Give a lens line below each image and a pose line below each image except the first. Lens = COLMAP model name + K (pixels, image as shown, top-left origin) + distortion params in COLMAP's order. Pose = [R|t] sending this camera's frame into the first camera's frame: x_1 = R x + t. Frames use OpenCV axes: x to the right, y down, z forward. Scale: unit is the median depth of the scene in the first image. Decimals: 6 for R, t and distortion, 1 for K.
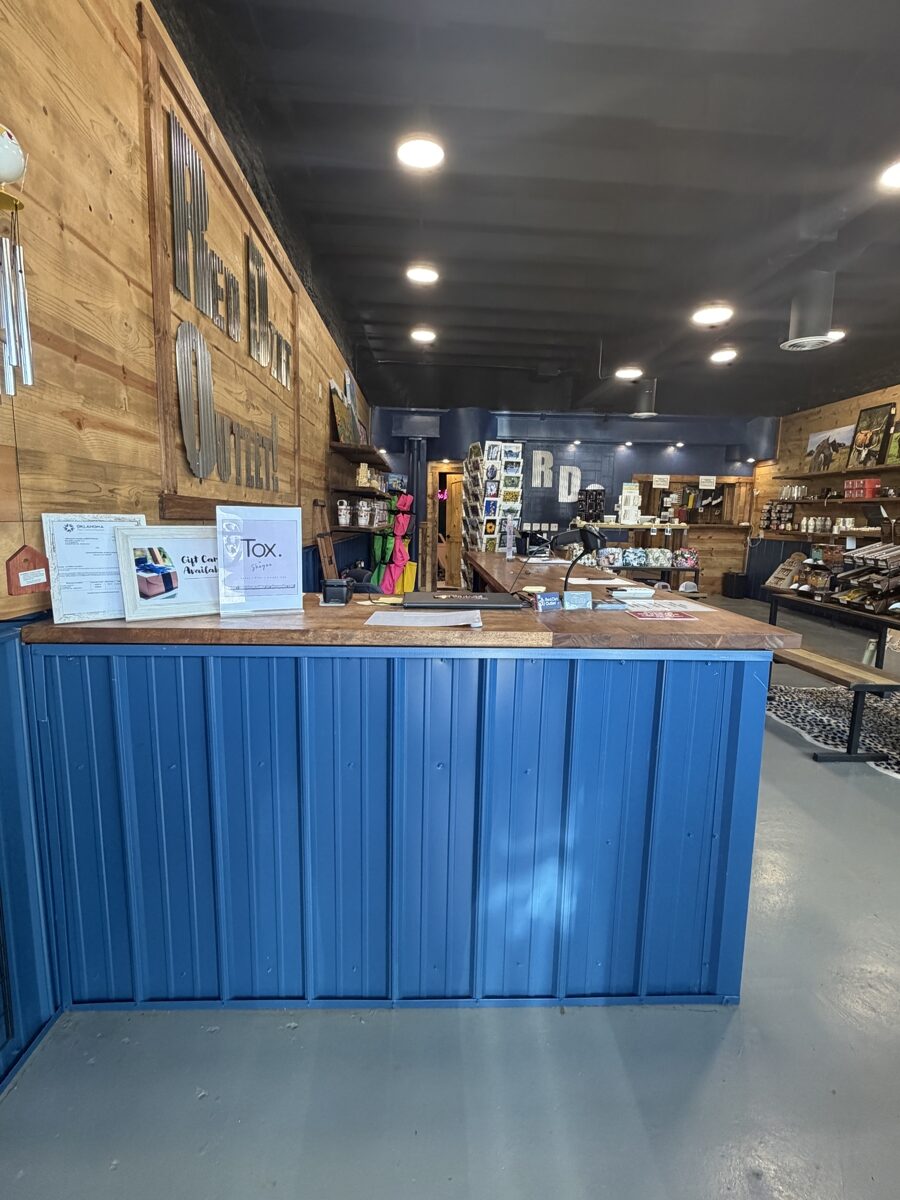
lens RADIAL K [[570.1, 0, 452.4], [0, 570.1, 597.8], [0, 0, 1]] dist [0.002052, -0.000187]
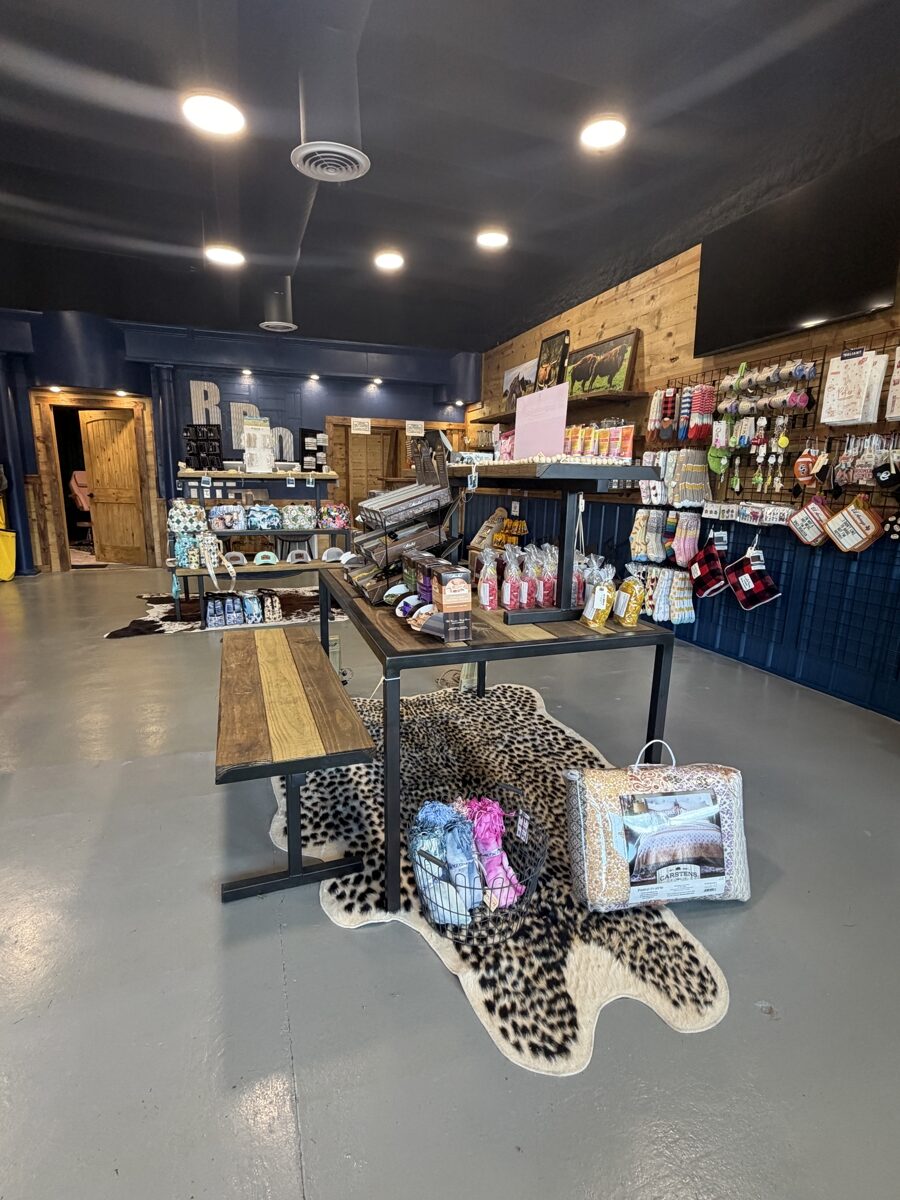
lens RADIAL K [[570.1, 0, 452.3], [0, 570.1, 598.5], [0, 0, 1]] dist [0.002052, -0.000187]
pose [[0.951647, -0.067134, 0.299769, 0.241526], [0.047109, 0.996179, 0.073545, -0.006572], [-0.303561, -0.055867, 0.951173, 0.156843]]
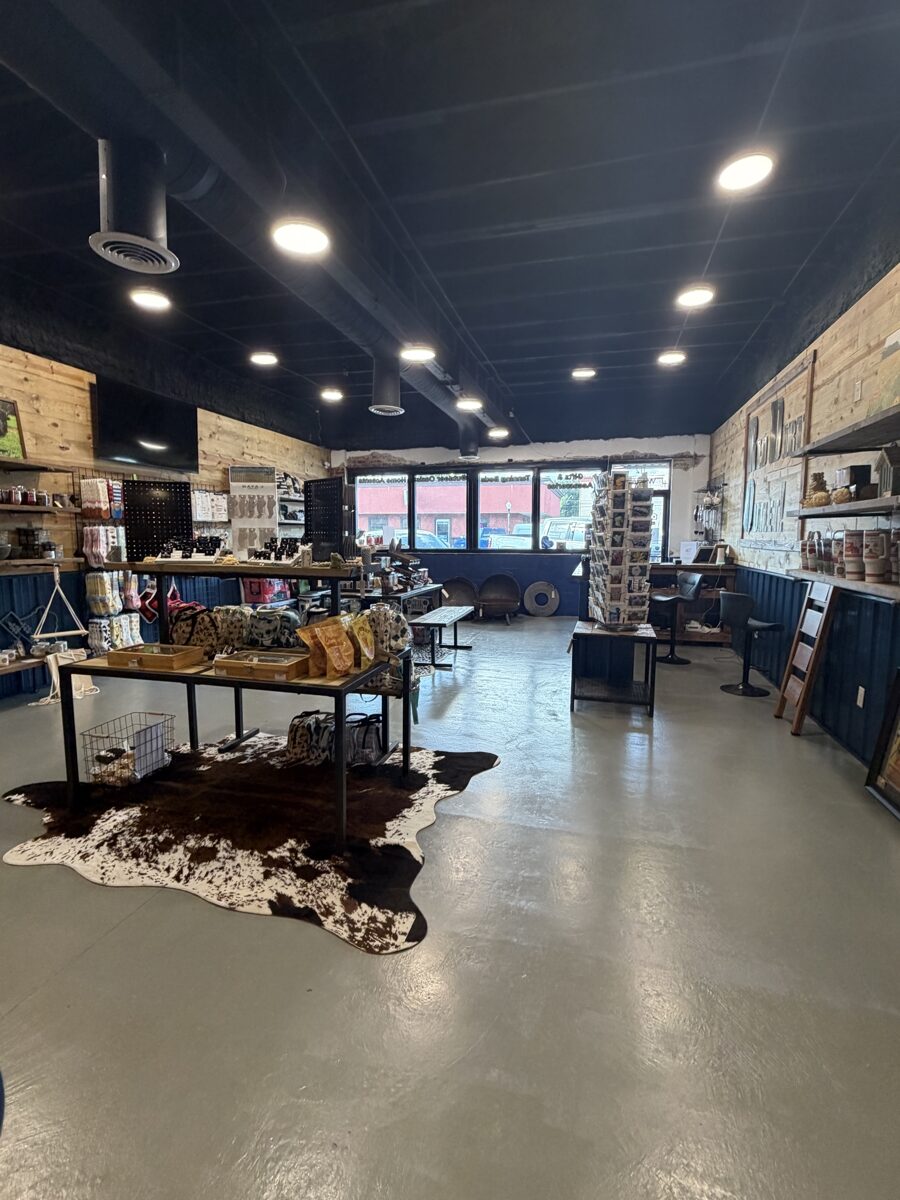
lens RADIAL K [[570.1, 0, 448.2], [0, 570.1, 601.6], [0, 0, 1]] dist [0.002052, -0.000187]
pose [[-0.952912, -0.066660, 0.295828, 0.023661], [0.011843, 0.966615, 0.255959, -0.162426], [-0.303014, 0.247410, -0.920310, 1.049268]]
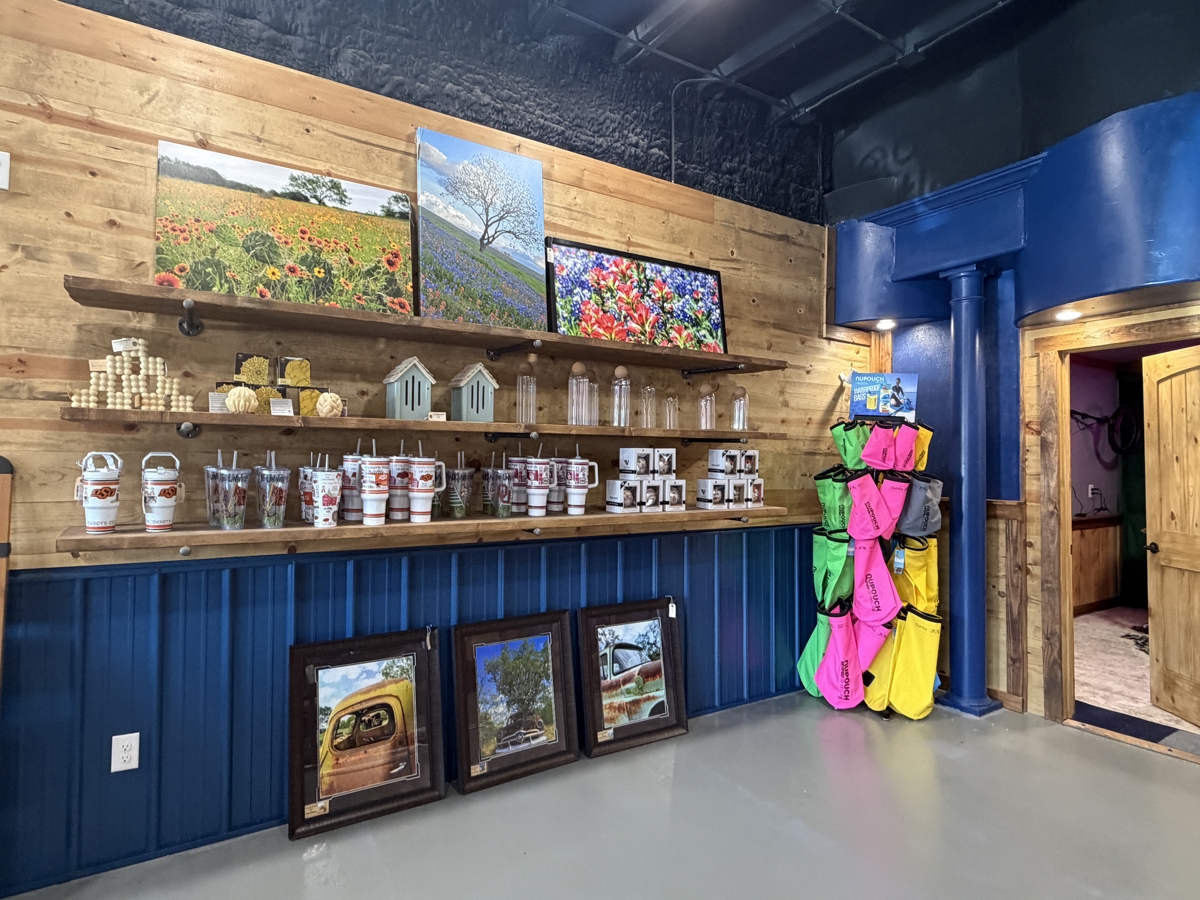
lens RADIAL K [[669.9, 0, 592.1], [0, 669.9, 447.0], [0, 0, 1]] dist [0.003275, -0.002313]
pose [[0.495223, -0.039884, -0.867850, 0.186812], [-0.118345, 0.986537, -0.112871, -0.096826], [0.860667, 0.158602, 0.483836, 0.627709]]
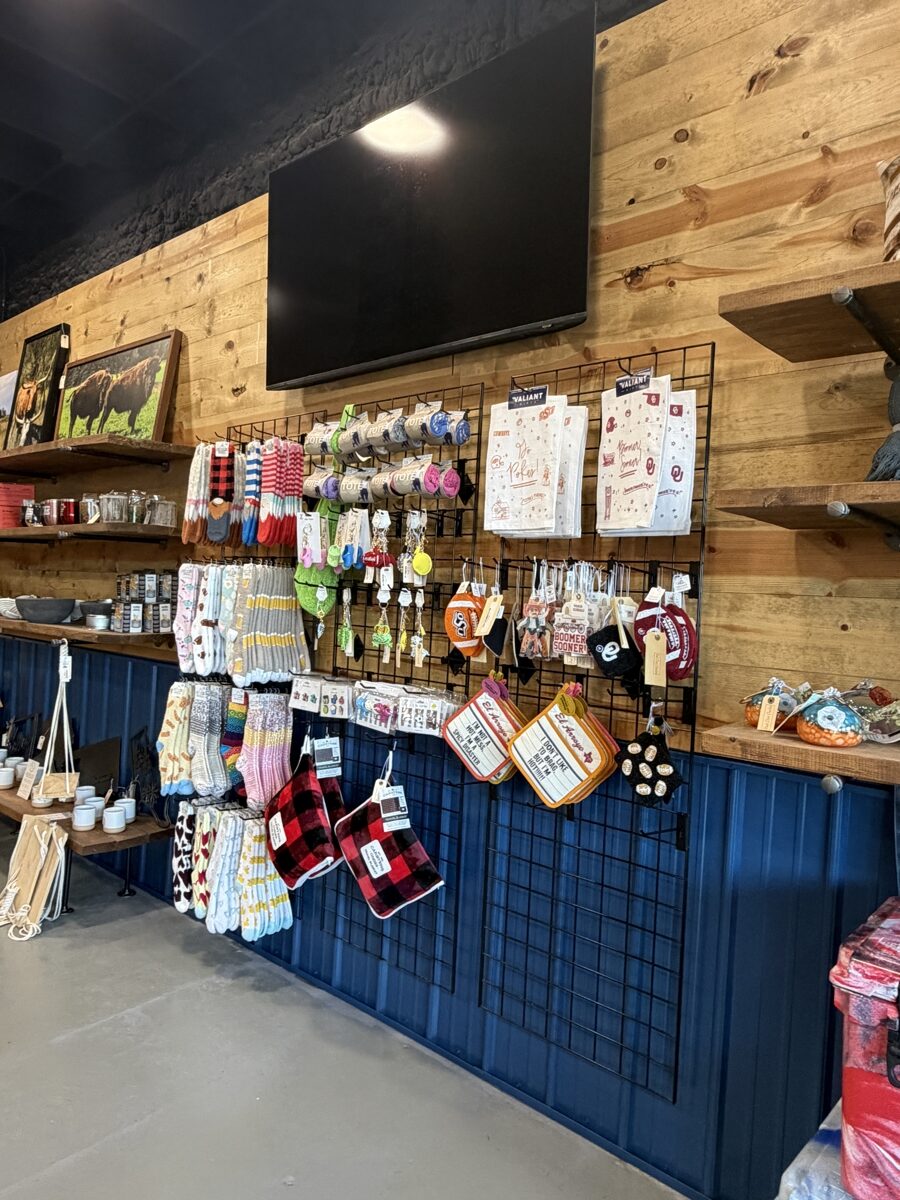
lens RADIAL K [[815.8, 0, 446.0], [0, 815.8, 587.9], [0, 0, 1]] dist [-0.000194, 0.000255]
pose [[0.692716, 0.009148, 0.721152, 0.389581], [0.077796, 0.993137, -0.087326, -0.040982], [-0.717002, 0.116595, 0.687251, 0.273764]]
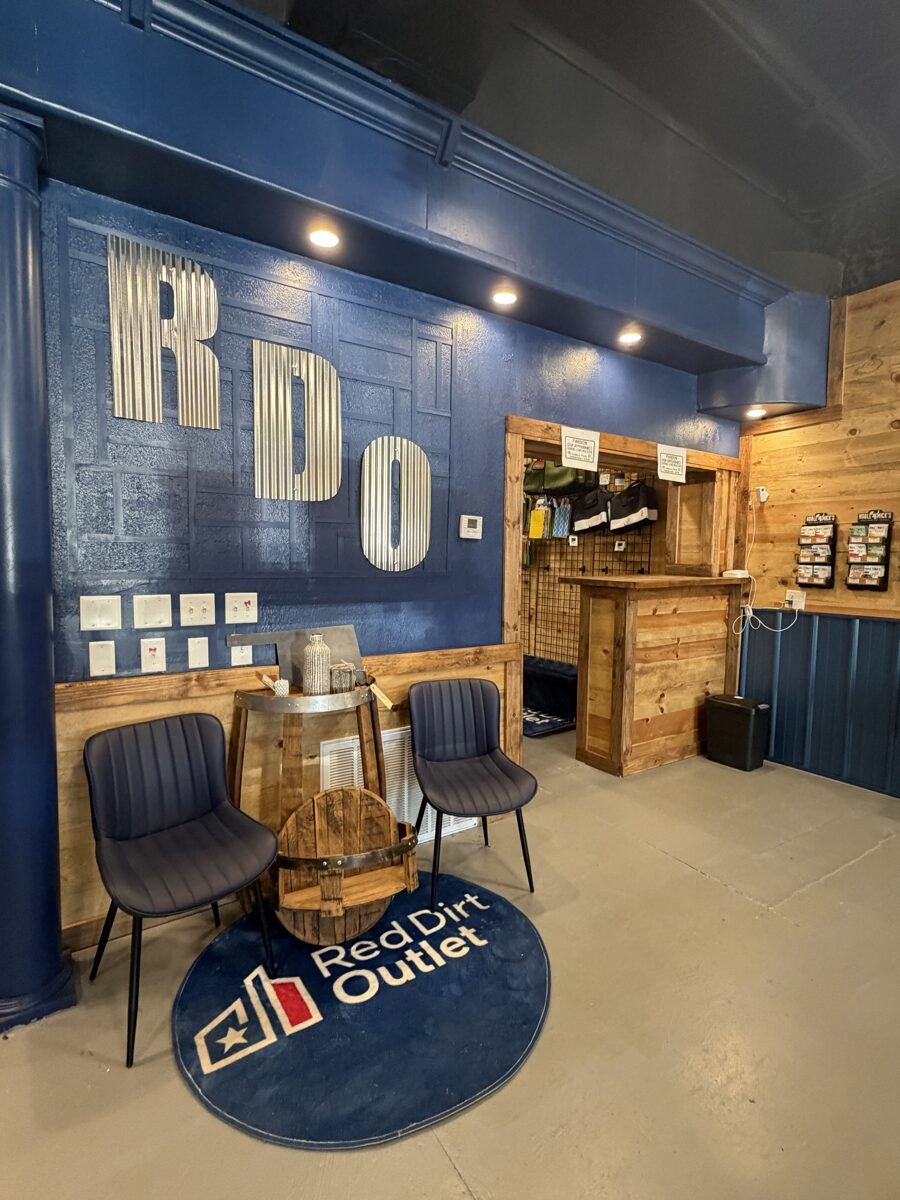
lens RADIAL K [[570.1, 0, 453.3], [0, 570.1, 600.7], [0, 0, 1]] dist [0.002052, -0.000187]
pose [[0.855890, -0.049398, 0.514794, 0.144788], [0.080155, 0.996070, -0.037685, -0.120778], [-0.510909, 0.073518, 0.856485, 0.824887]]
